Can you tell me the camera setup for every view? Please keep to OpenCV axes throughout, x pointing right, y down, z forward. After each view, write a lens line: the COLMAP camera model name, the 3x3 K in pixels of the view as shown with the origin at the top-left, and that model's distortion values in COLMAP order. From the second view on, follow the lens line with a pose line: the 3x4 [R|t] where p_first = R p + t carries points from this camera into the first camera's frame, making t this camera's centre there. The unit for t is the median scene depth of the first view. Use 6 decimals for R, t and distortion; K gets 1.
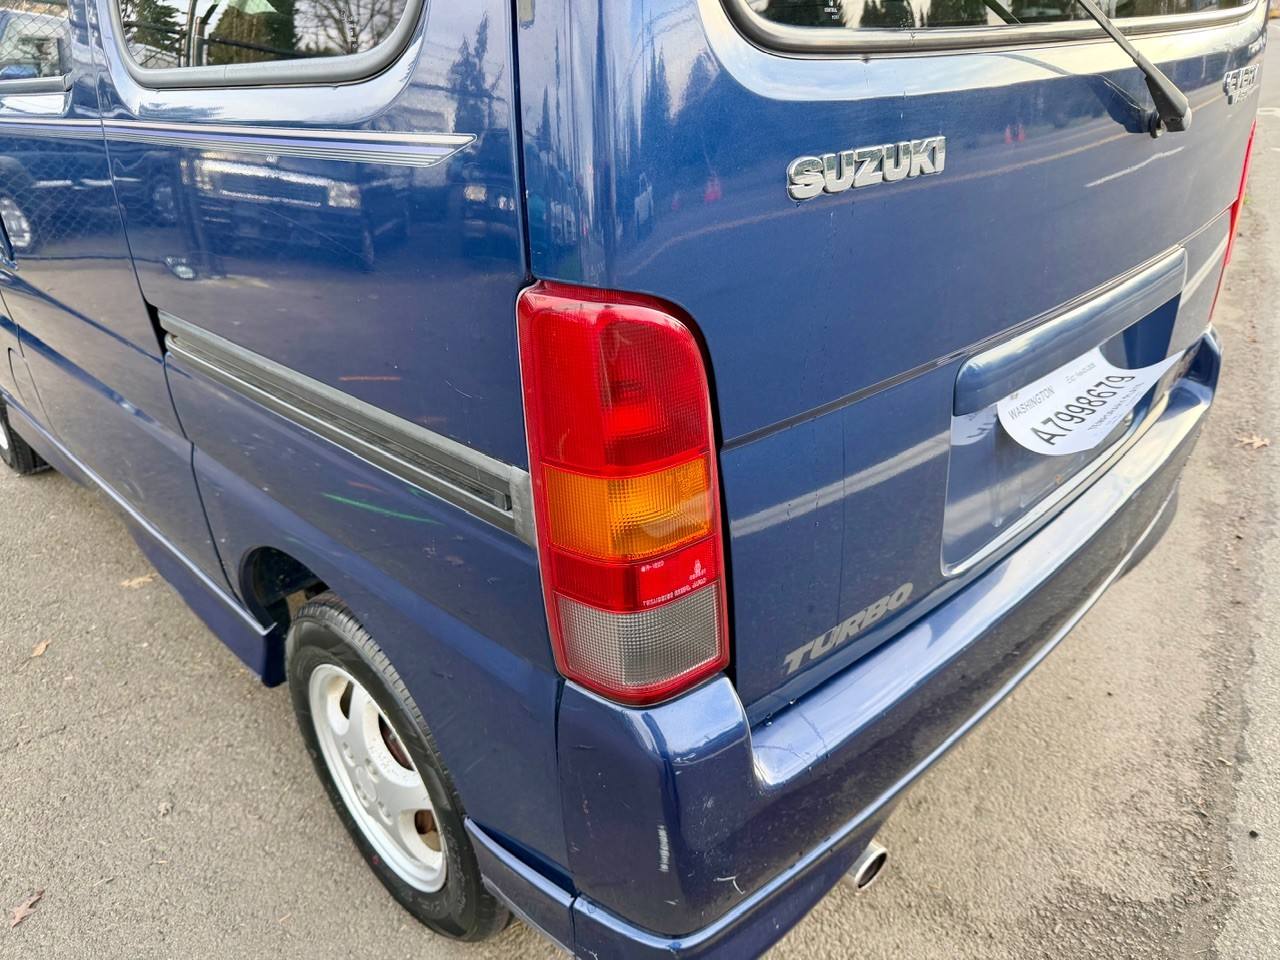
lens RADIAL K [[900.7, 0, 636.5], [0, 900.7, 488.2], [0, 0, 1]] dist [0.025759, -0.039735]
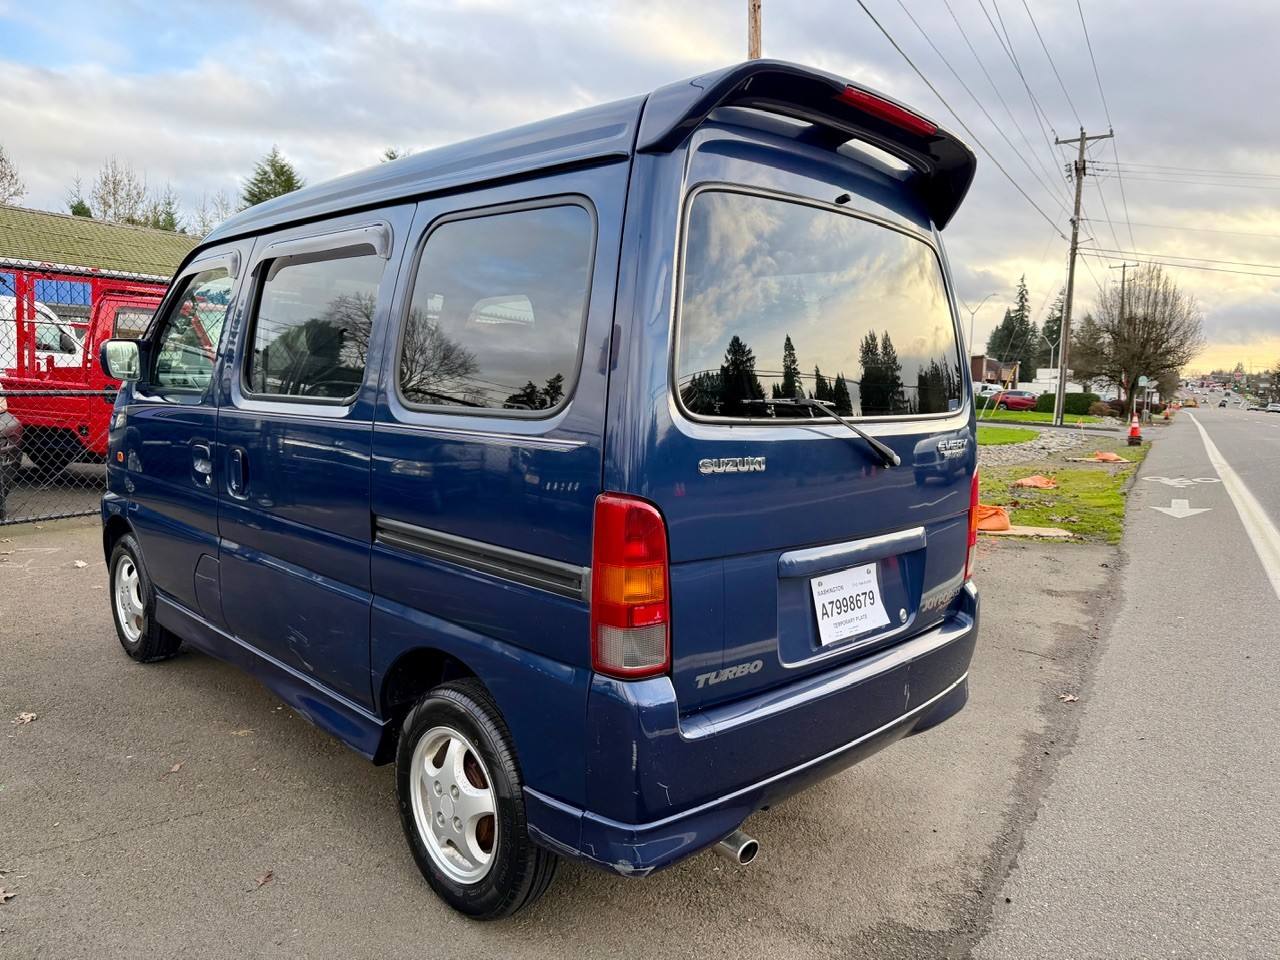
lens RADIAL K [[905.5, 0, 665.1], [0, 905.5, 479.9], [0, 0, 1]] dist [0.042025, -0.000658]
pose [[0.996264, 0.074689, 0.043352, -0.021731], [-0.055109, 0.936346, -0.346727, 0.296190], [-0.066489, 0.343042, 0.936964, -0.700653]]
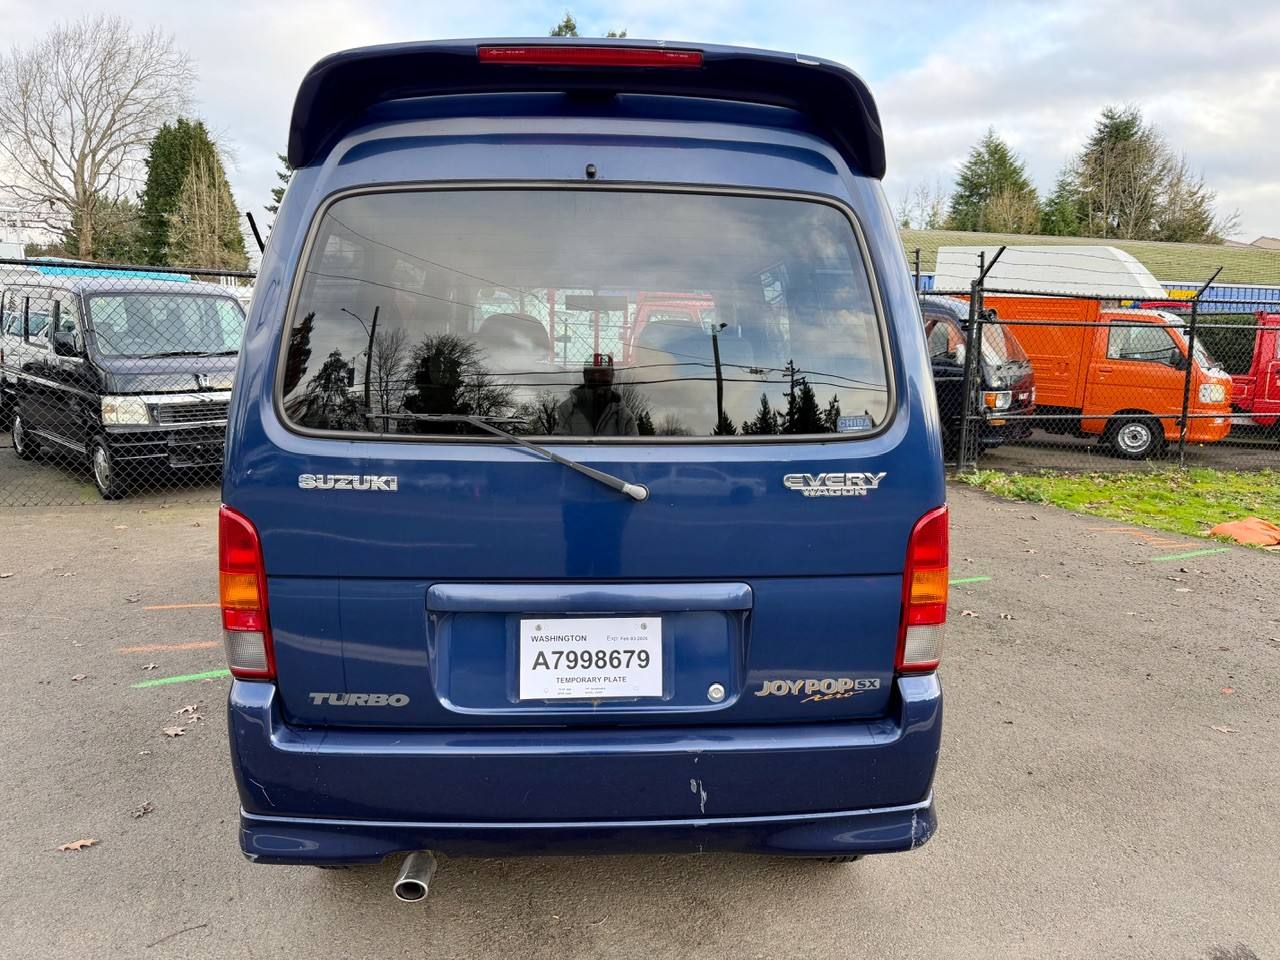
lens RADIAL K [[900.7, 0, 636.5], [0, 900.7, 488.2], [0, 0, 1]] dist [0.025759, -0.039735]
pose [[0.747952, 0.152934, -0.645894, 1.206238], [-0.329654, 0.930187, -0.161494, -0.101582], [0.576104, 0.333712, 0.746151, -0.183067]]
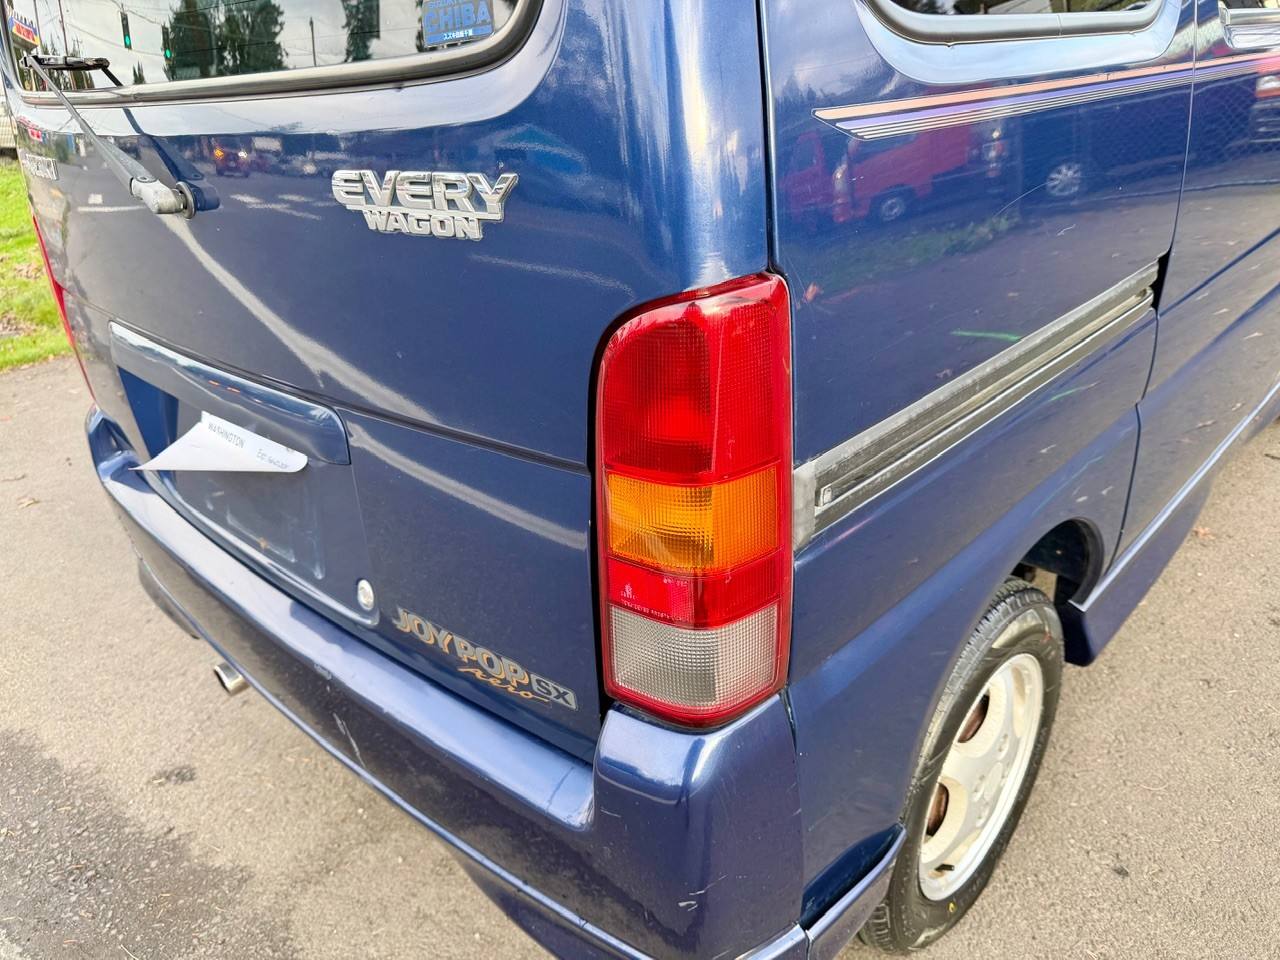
lens RADIAL K [[900.2, 0, 644.6], [0, 900.2, 520.5], [0, 0, 1]] dist [0.065467, -0.068097]
pose [[0.051389, 0.488303, -0.871160, 1.105726], [-0.382277, 0.815494, 0.434551, -0.515579], [0.922618, 0.310694, 0.228574, 0.959303]]
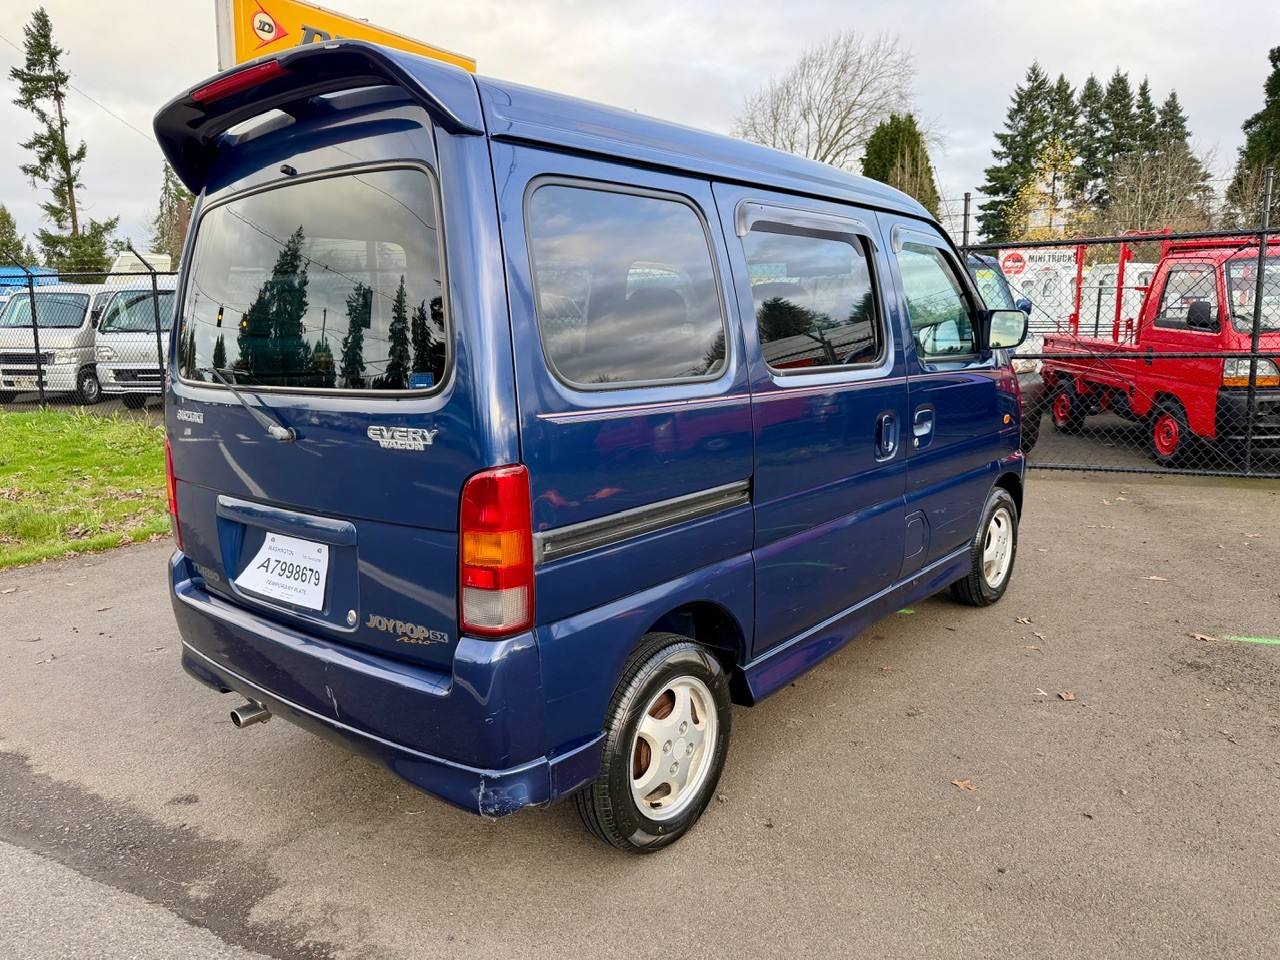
lens RADIAL K [[909.5, 0, 640.0], [0, 909.5, 480.0], [0, 0, 1]] dist [-0.002695, -0.004153]
pose [[0.111809, 0.201373, -0.973112, 1.945113], [-0.420445, 0.896871, 0.137287, -0.672620], [0.900402, 0.393791, 0.184944, 0.998244]]
